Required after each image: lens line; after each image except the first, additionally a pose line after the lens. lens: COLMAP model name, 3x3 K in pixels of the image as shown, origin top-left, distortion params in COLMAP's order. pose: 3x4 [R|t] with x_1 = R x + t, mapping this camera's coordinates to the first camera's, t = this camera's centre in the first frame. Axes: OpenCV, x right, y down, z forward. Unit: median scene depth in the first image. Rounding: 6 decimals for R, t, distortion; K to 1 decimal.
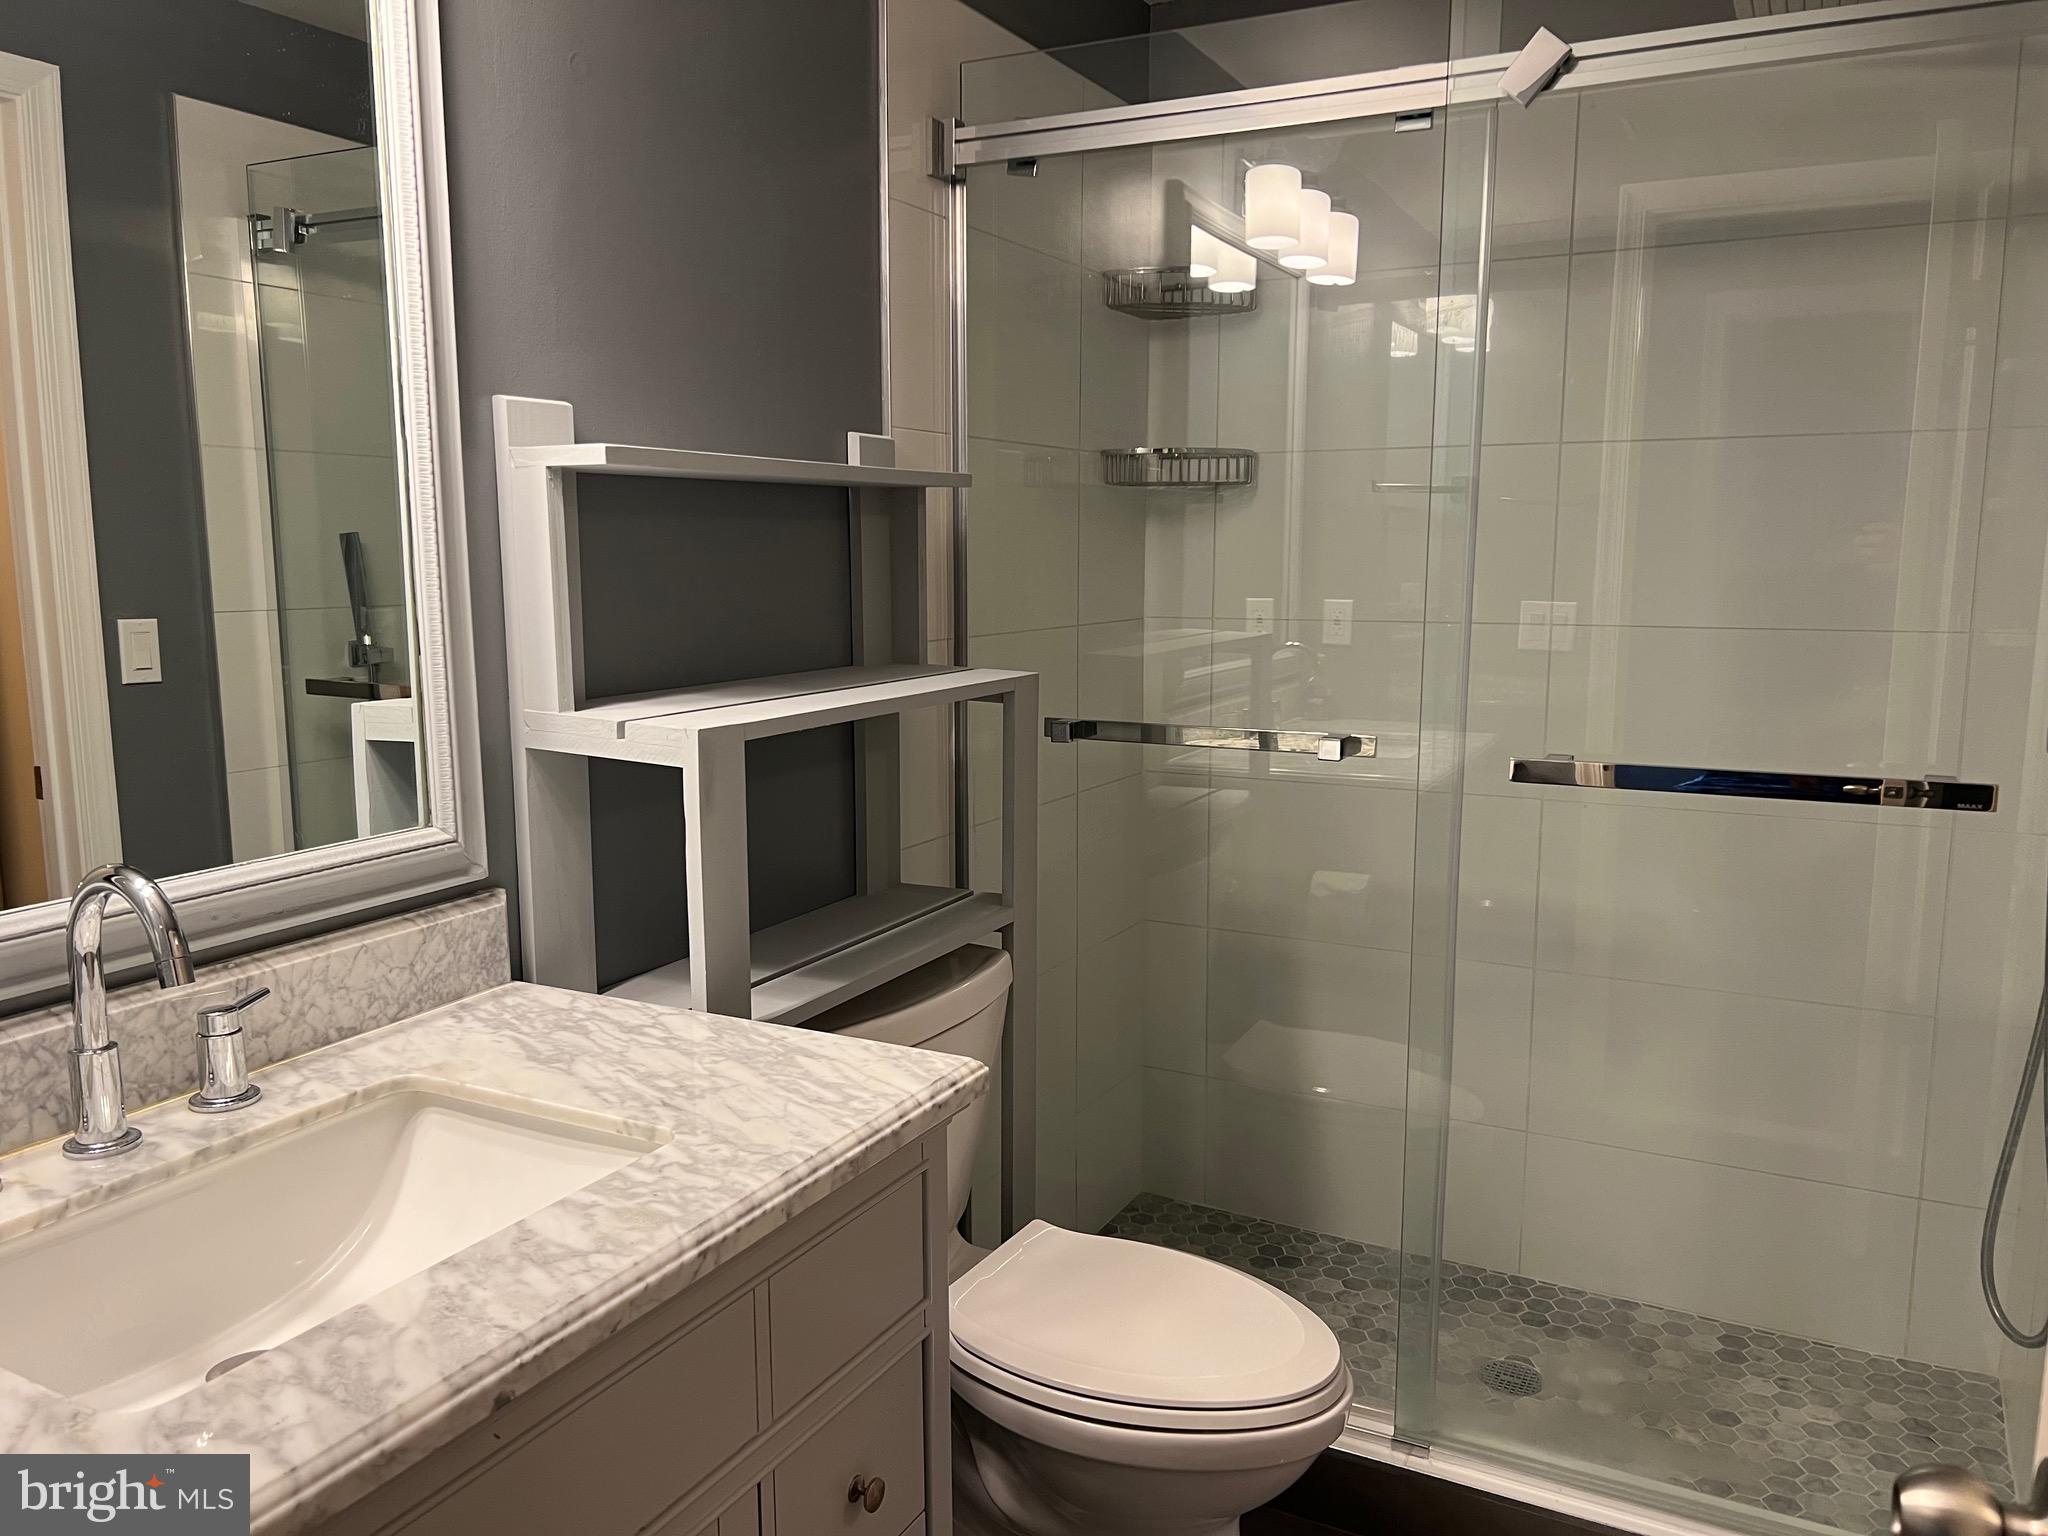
lens RADIAL K [[1522.5, 0, 1015.6], [0, 1522.5, 777.3], [0, 0, 1]] dist [0.014774, -0.002935]
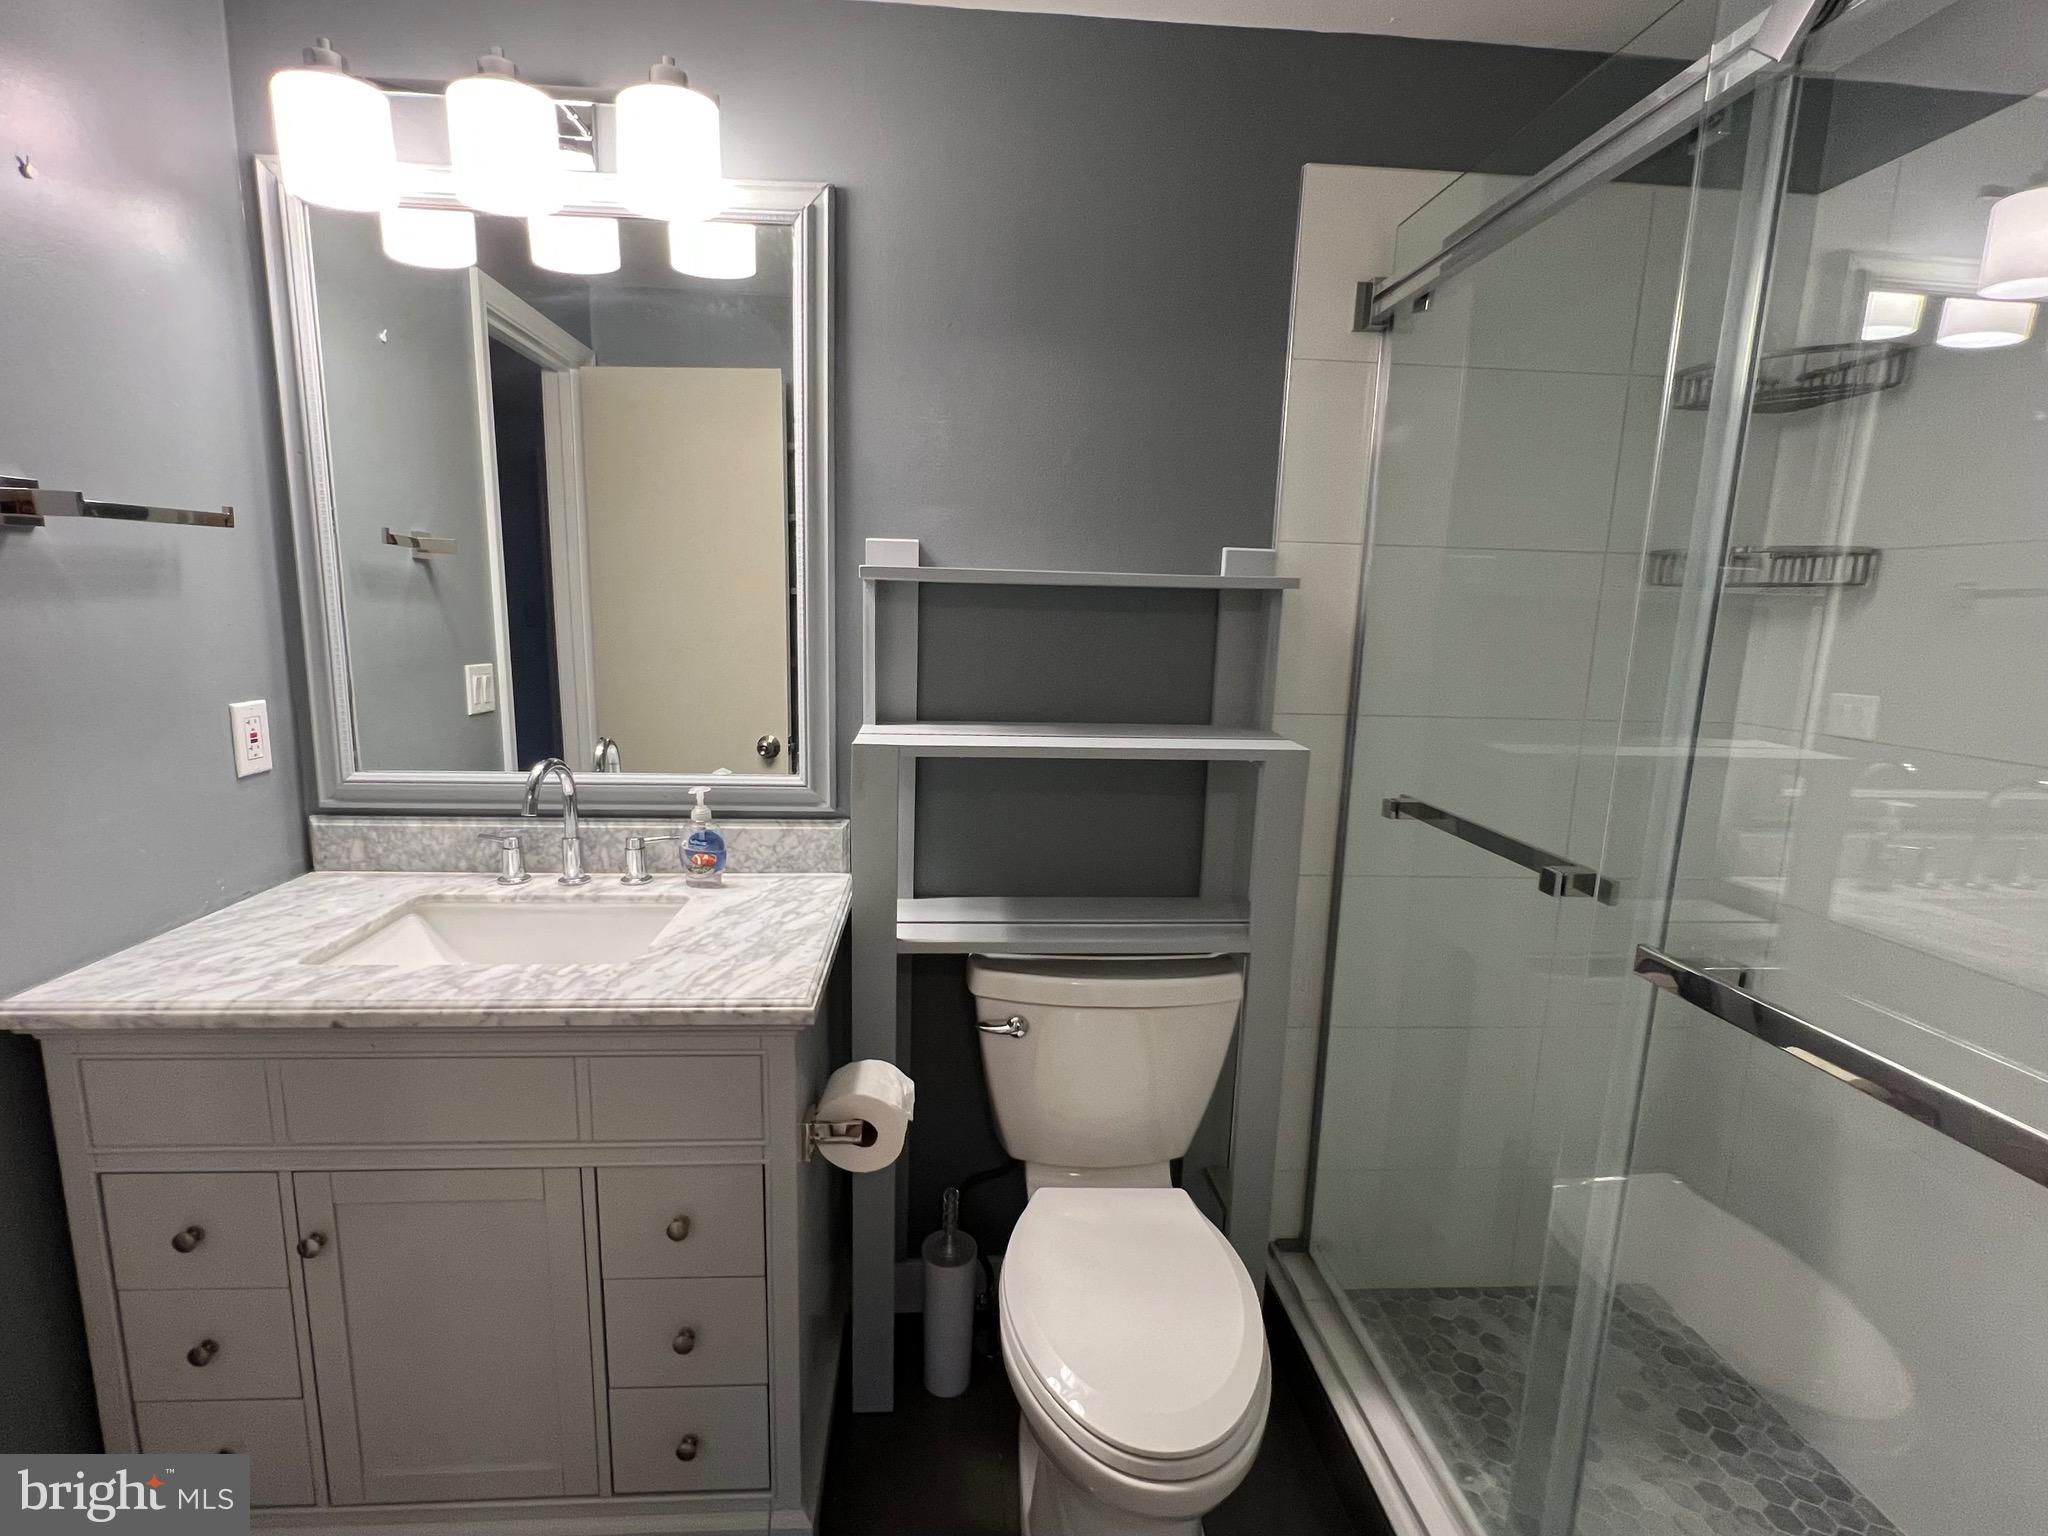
lens RADIAL K [[918.5, 0, 1007.6], [0, 918.5, 765.6], [0, 0, 1]] dist [0.000306, -0.000576]
pose [[0.528986, 0.158786, -0.833643, 0.475909], [-0.155694, 0.983824, 0.088596, -0.083659], [0.834226, 0.082927, 0.545151, 0.429647]]
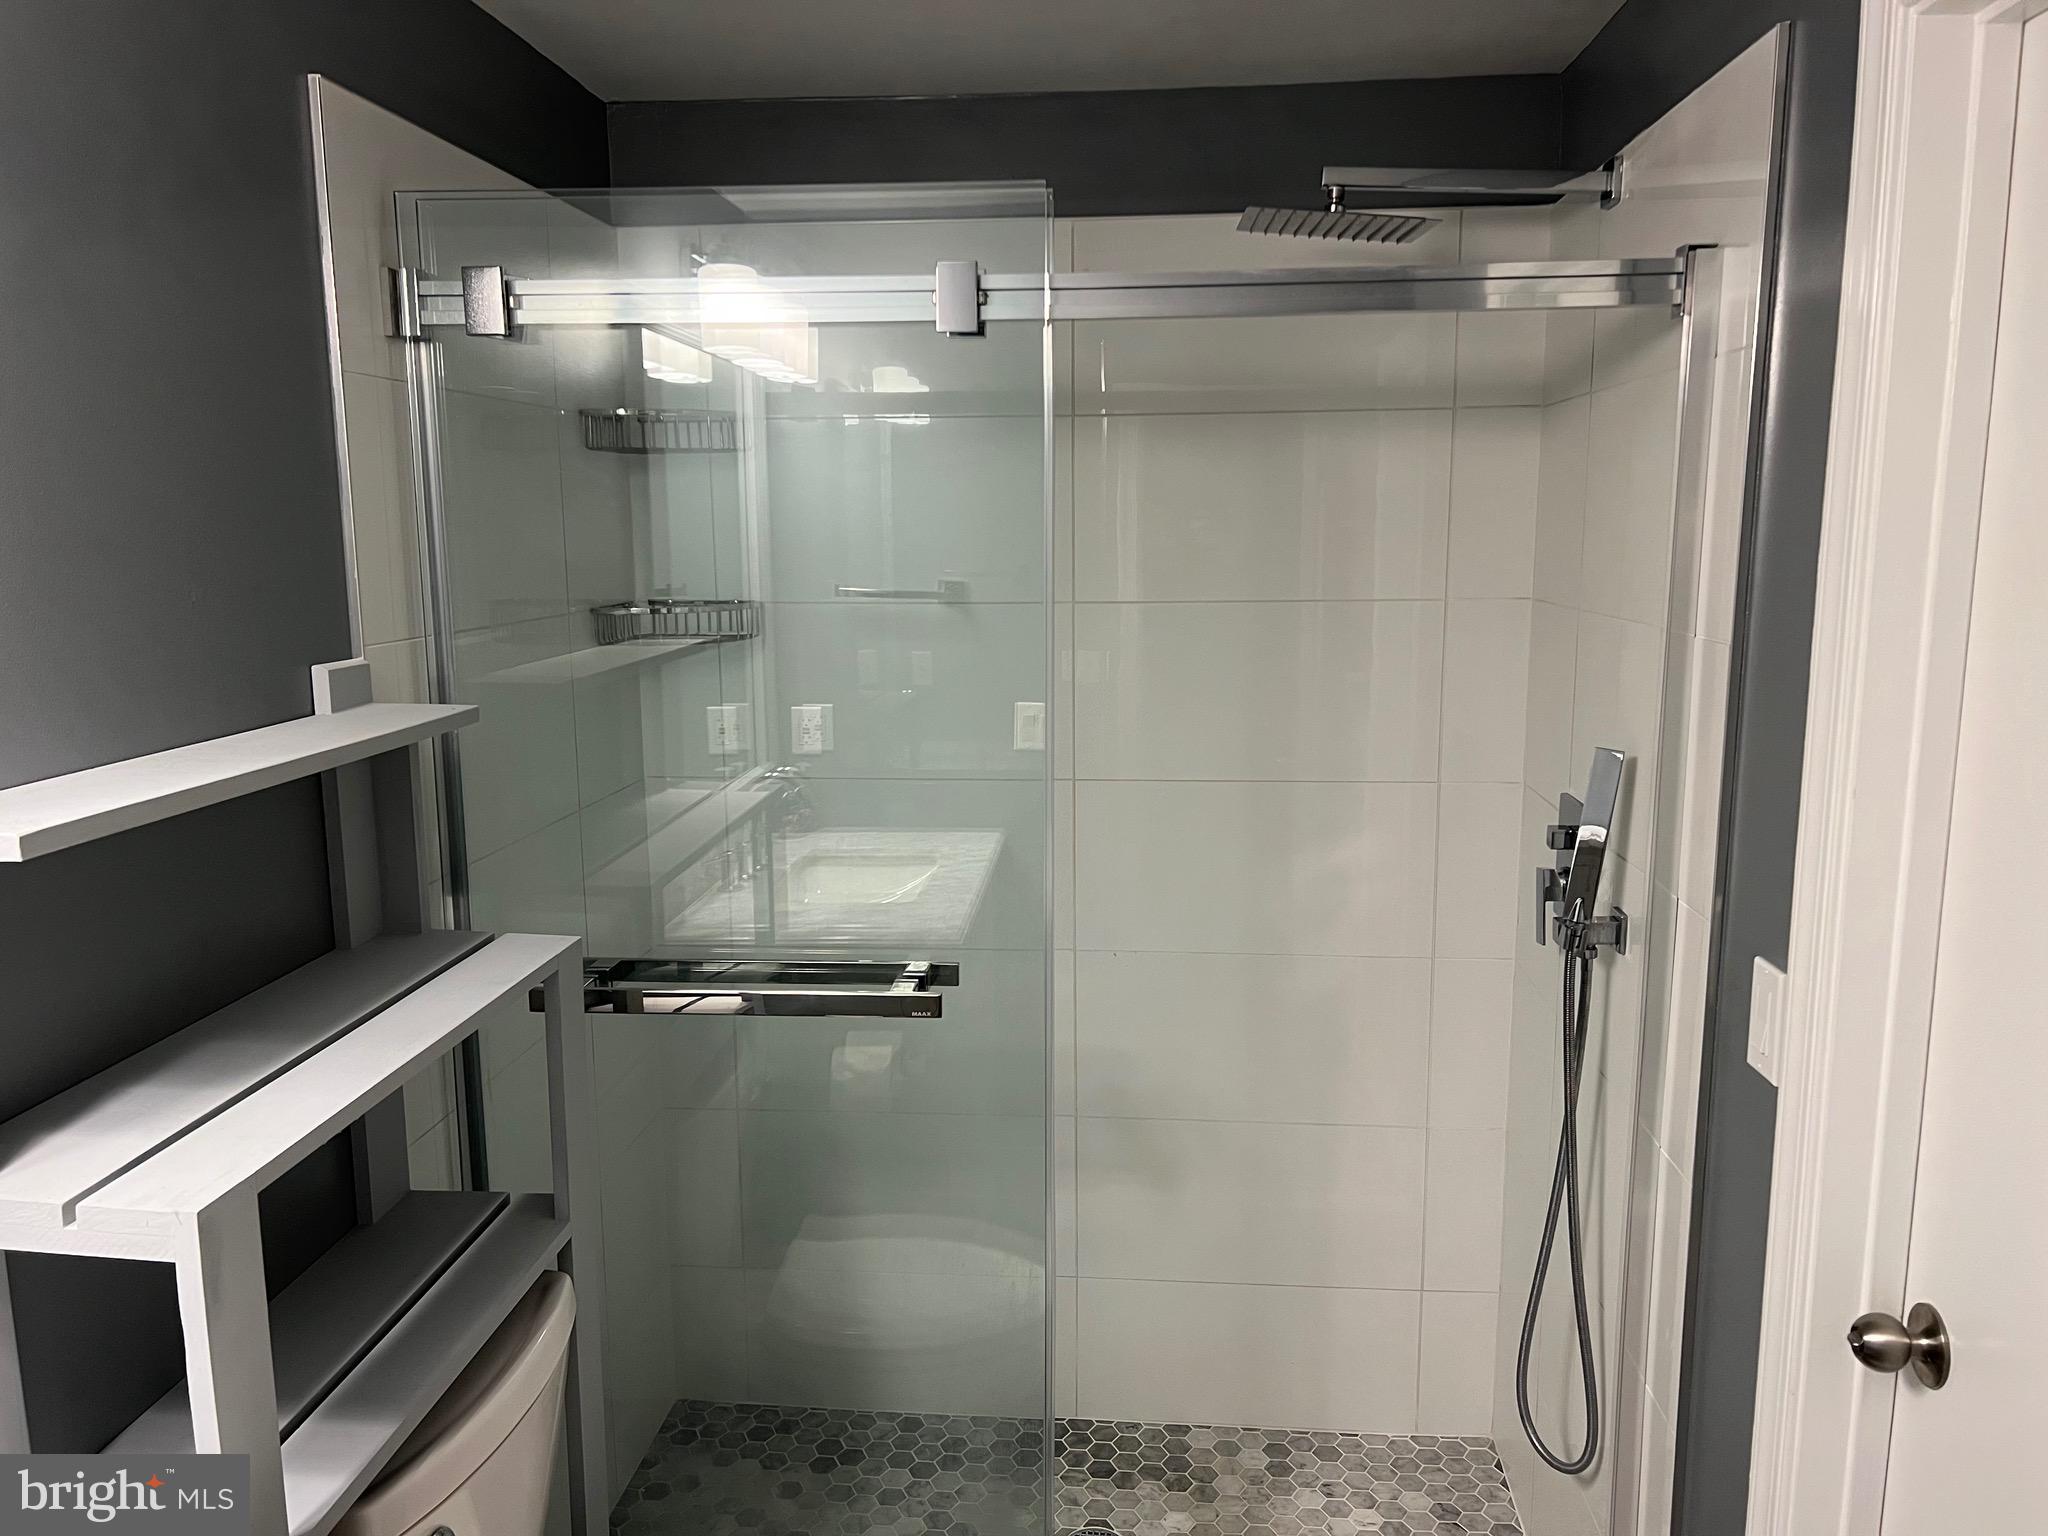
lens RADIAL K [[1522.5, 0, 1016.8], [0, 1522.5, 767.0], [0, 0, 1]] dist [0.014774, -0.002935]
pose [[0.921012, -0.070141, 0.383167, -0.079869], [0.067906, 0.997504, 0.019374, -0.164168], [-0.383569, 0.008175, 0.923476, 0.120369]]
